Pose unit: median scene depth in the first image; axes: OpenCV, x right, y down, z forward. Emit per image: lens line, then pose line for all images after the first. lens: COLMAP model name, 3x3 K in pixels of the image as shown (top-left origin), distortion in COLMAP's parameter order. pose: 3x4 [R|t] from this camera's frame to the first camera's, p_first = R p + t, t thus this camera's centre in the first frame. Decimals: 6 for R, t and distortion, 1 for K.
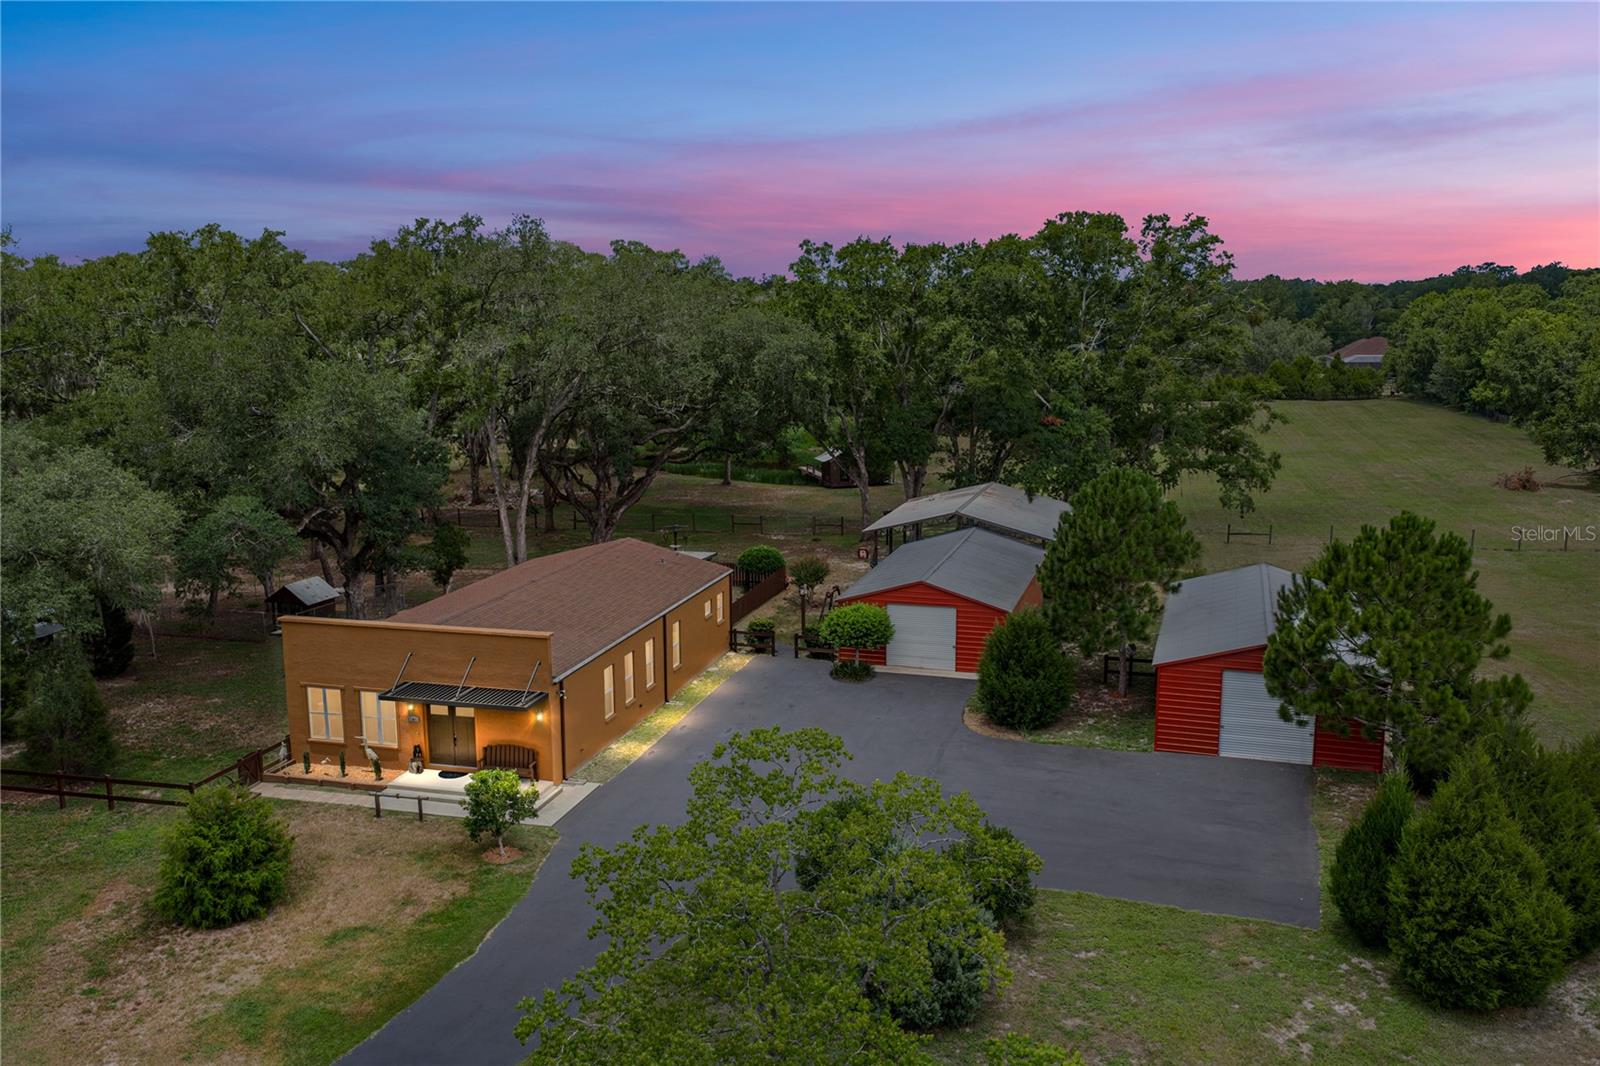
lens RADIAL K [[1324.3, 0, 808.5], [0, 1324.3, 529.3], [0, 0, 1]] dist [0.033494, -0.020141]
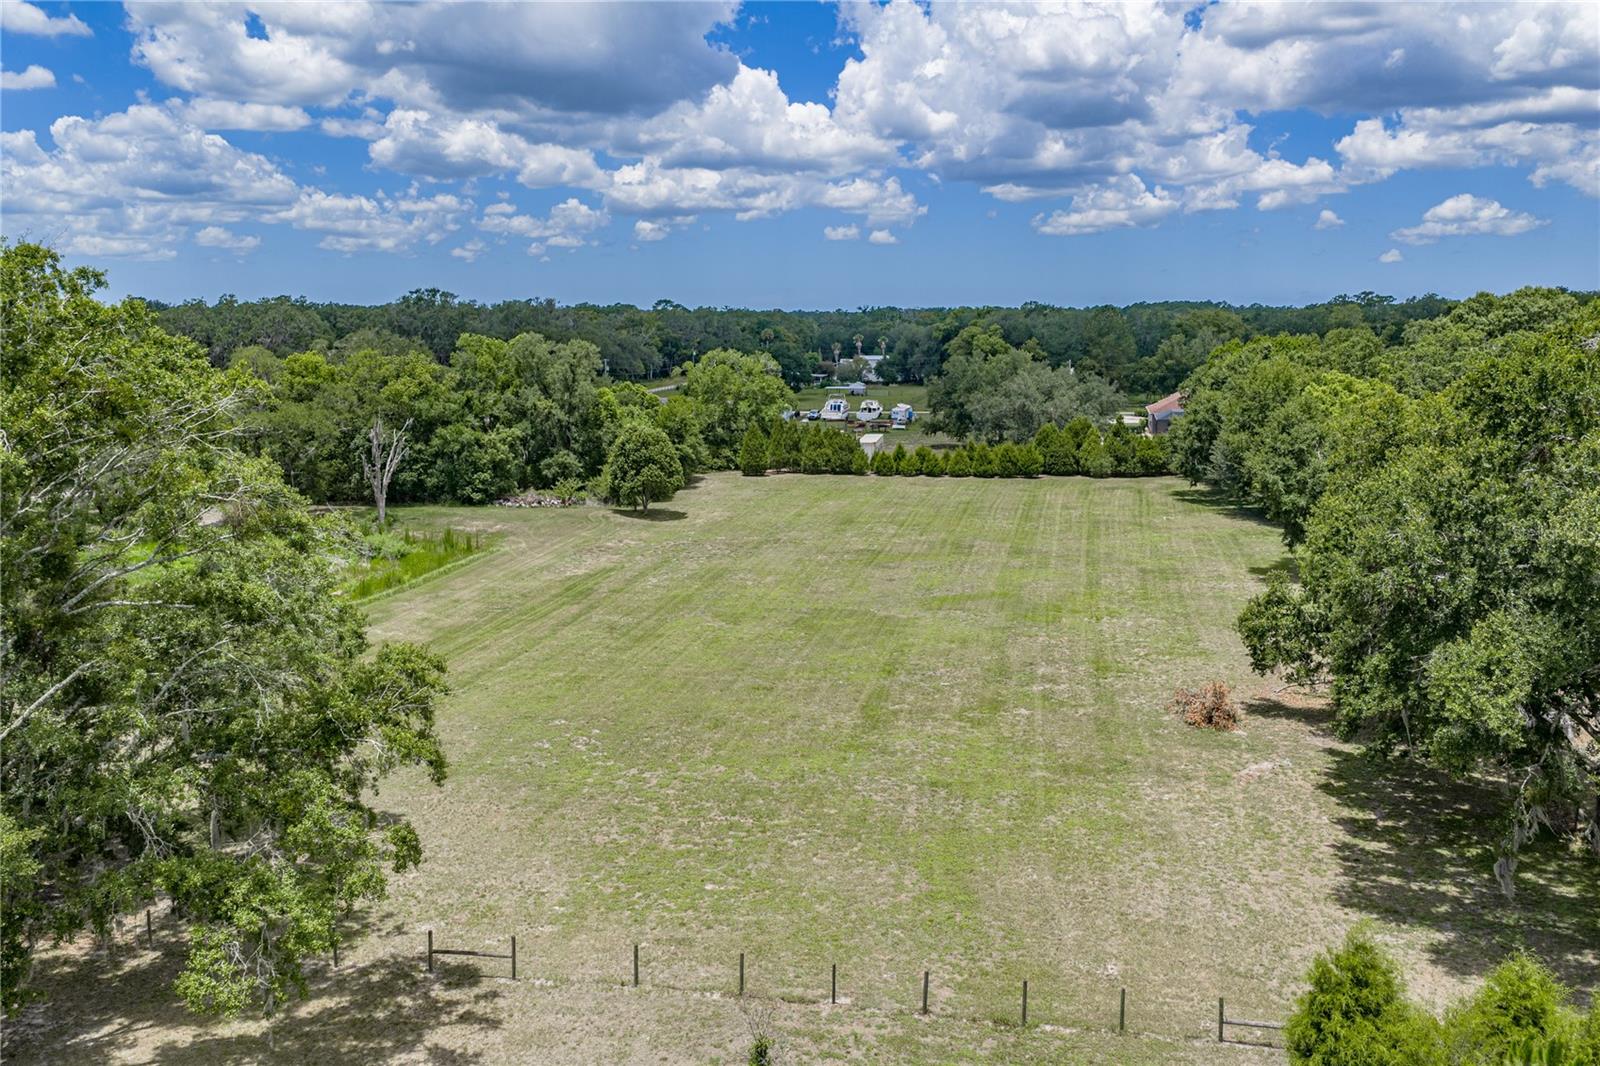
lens RADIAL K [[1324.3, 0, 802.2], [0, 1324.3, 536.5], [0, 0, 1]] dist [0.033494, -0.020141]
pose [[0.999167, -0.000820, 0.040803, 0.205638], [0.001079, 0.999979, -0.006341, -0.065298], [-0.040797, 0.006380, 0.999147, 0.265031]]
